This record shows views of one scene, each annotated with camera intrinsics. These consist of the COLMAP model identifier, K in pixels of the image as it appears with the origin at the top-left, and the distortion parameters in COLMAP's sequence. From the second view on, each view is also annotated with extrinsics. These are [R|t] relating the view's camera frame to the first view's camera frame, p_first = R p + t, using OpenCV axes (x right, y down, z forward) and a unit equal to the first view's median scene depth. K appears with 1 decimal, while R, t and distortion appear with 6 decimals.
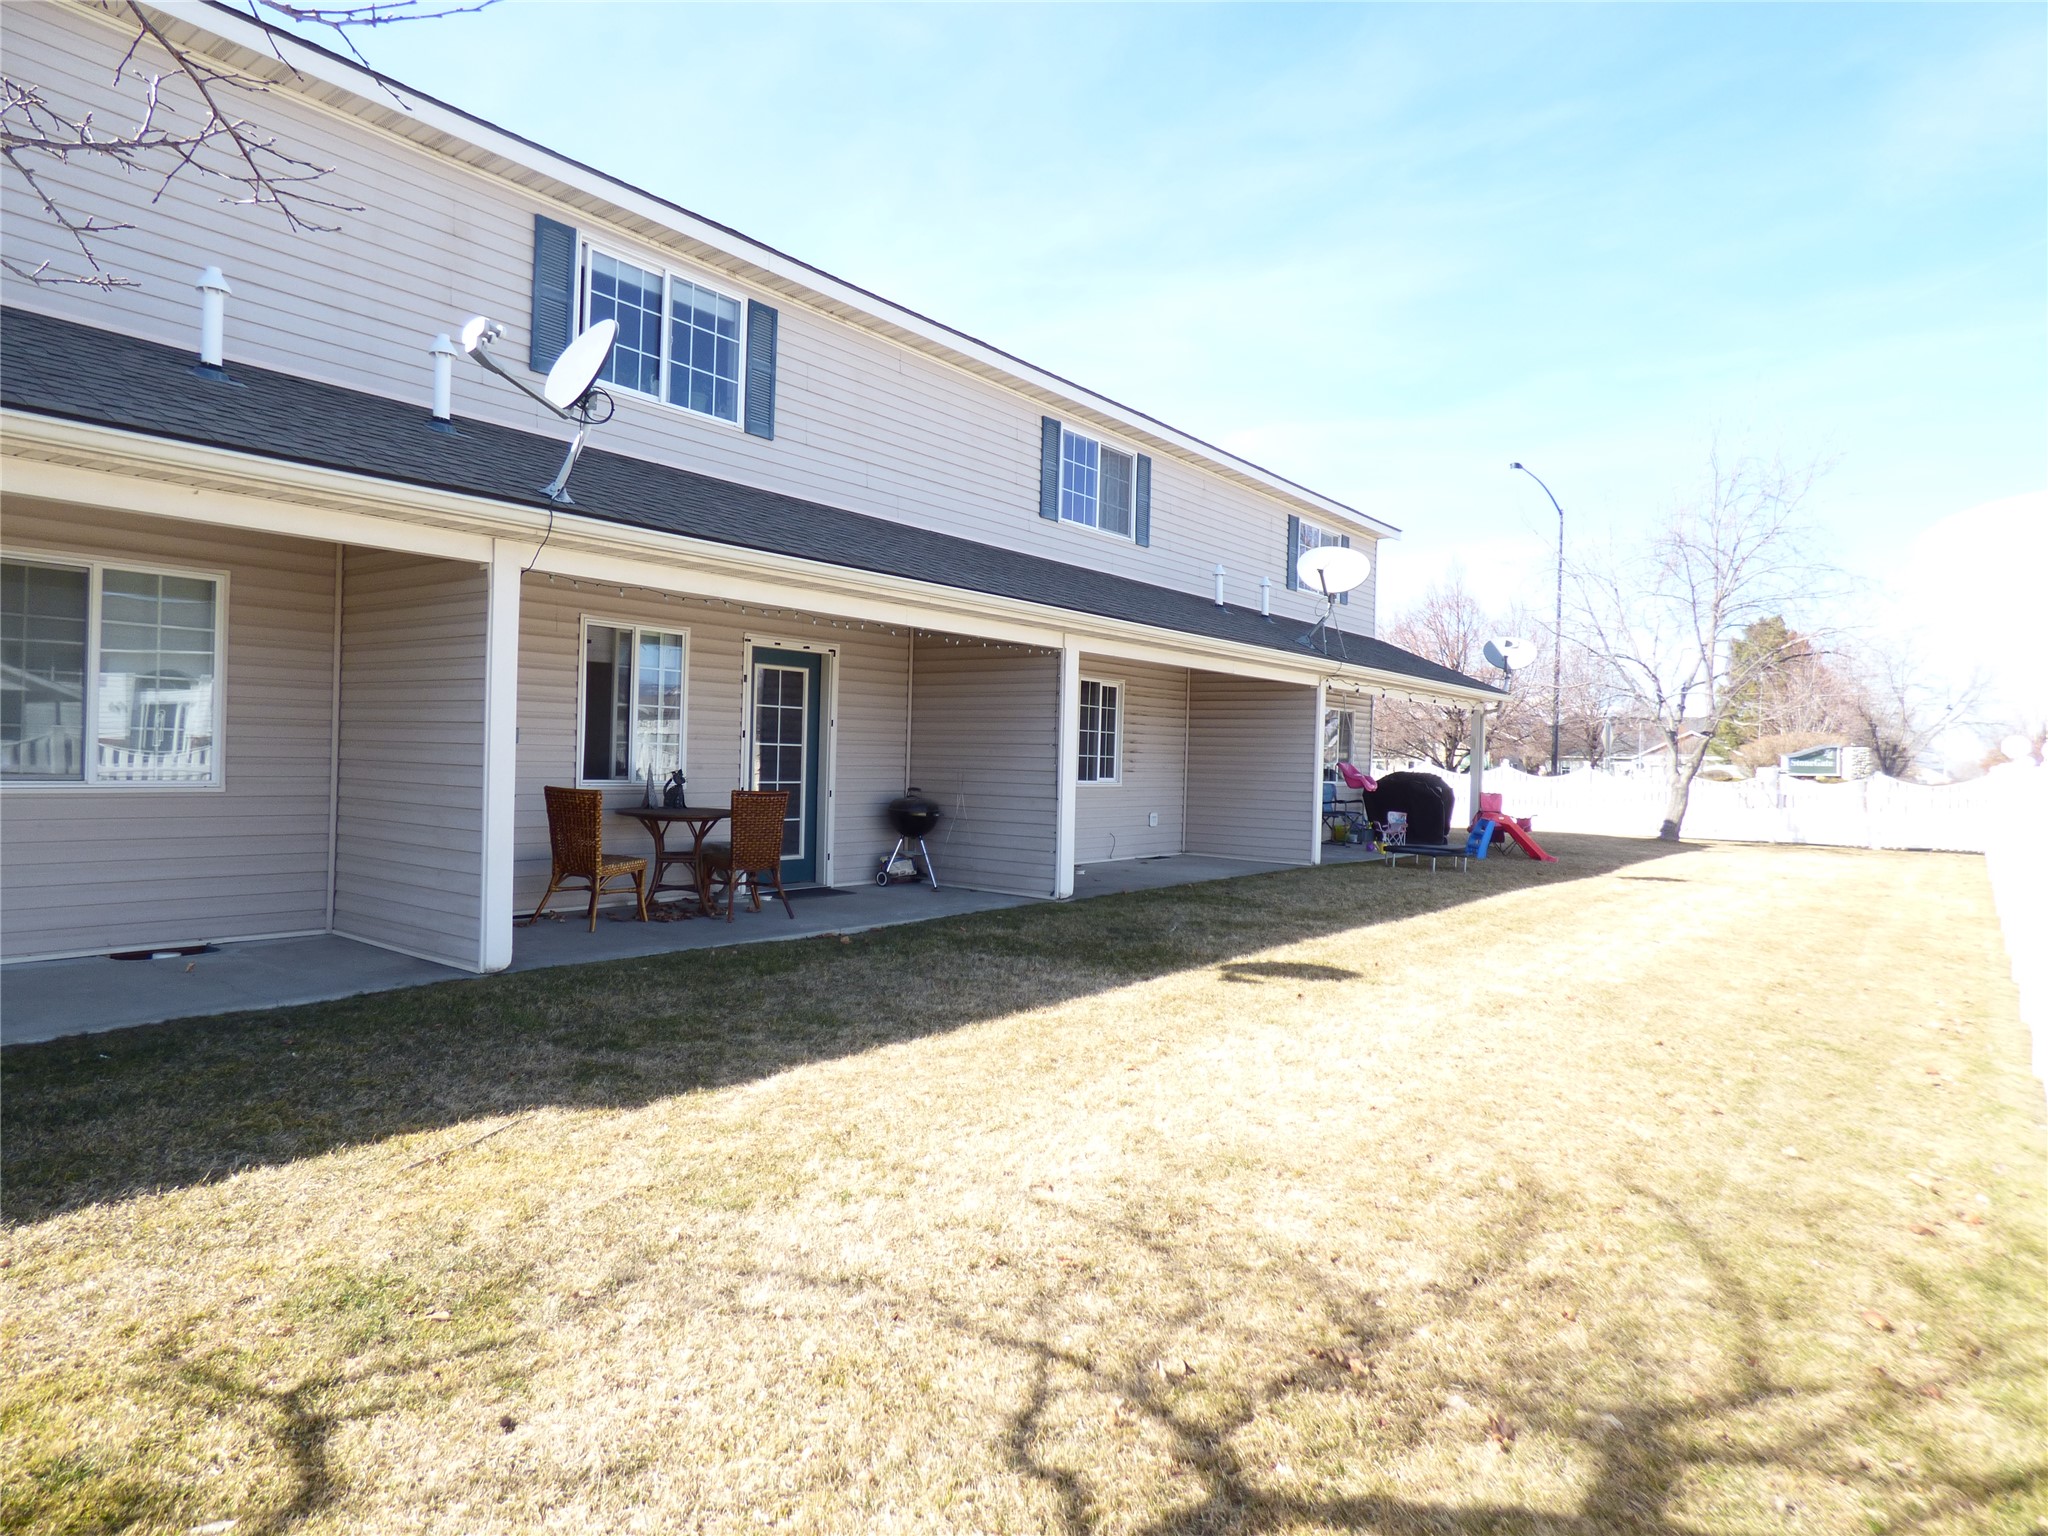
lens RADIAL K [[1899.9, 0, 1024.0], [0, 1899.9, 768.0], [0, 0, 1]] dist [-0.042717, 0.011045]
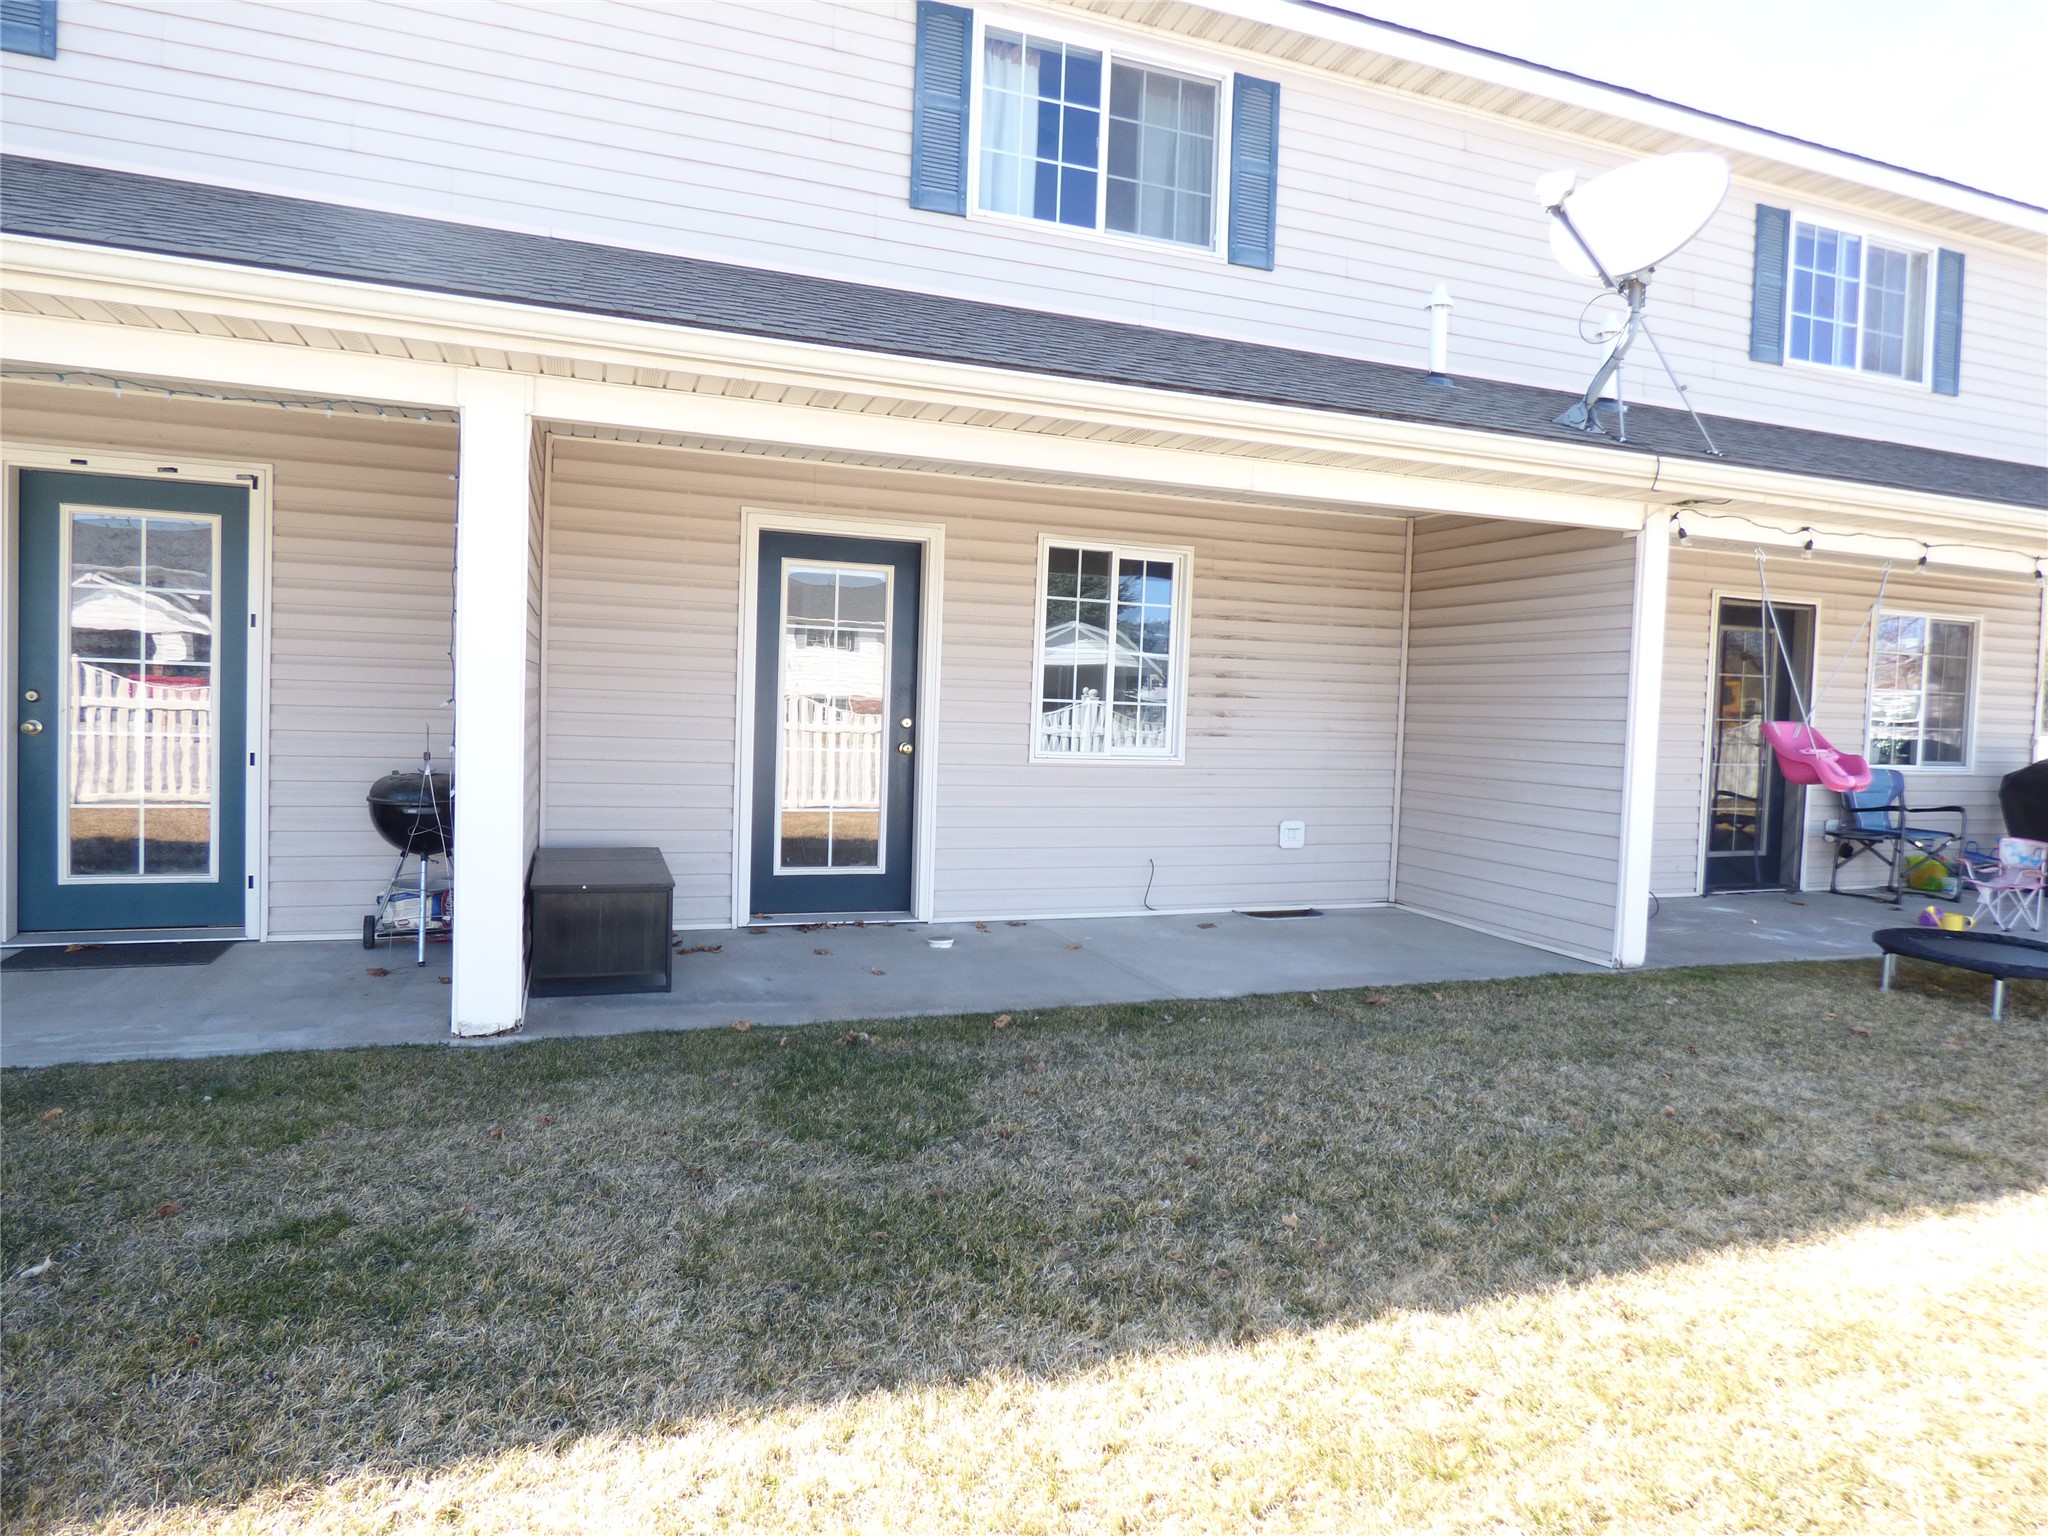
lens RADIAL K [[1899.9, 0, 1024.0], [0, 1899.9, 768.0], [0, 0, 1]] dist [-0.042717, 0.011045]
pose [[0.828129, 0.018616, -0.560229, 0.185562], [-0.014840, 0.999826, 0.011287, 0.003461], [0.560342, -0.001034, 0.828261, 0.370680]]
